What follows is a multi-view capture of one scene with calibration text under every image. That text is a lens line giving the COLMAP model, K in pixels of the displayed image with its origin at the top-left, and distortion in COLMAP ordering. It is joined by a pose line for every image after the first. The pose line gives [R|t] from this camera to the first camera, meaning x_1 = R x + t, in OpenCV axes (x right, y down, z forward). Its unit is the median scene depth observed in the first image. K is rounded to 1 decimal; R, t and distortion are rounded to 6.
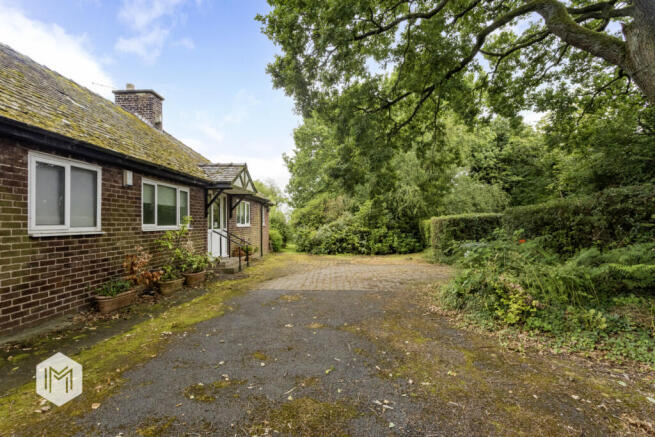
lens RADIAL K [[307.1, 0, 327.9], [0, 307.1, 220.7], [0, 0, 1]] dist [-0.004531, 0.000106]
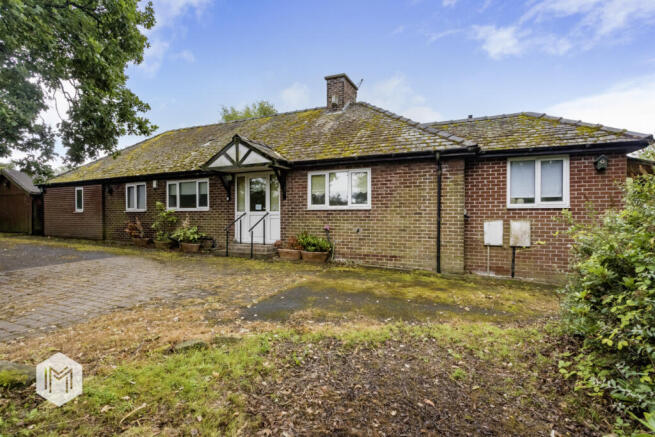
lens RADIAL K [[313.6, 0, 326.7], [0, 313.6, 216.5], [0, 0, 1]] dist [-0.003506, -0.000312]
pose [[-0.365758, 0.003827, -0.930702, 0.717351], [0.007622, 0.999970, 0.001116, 0.066693], [0.930679, -0.006685, -0.365776, 2.352571]]
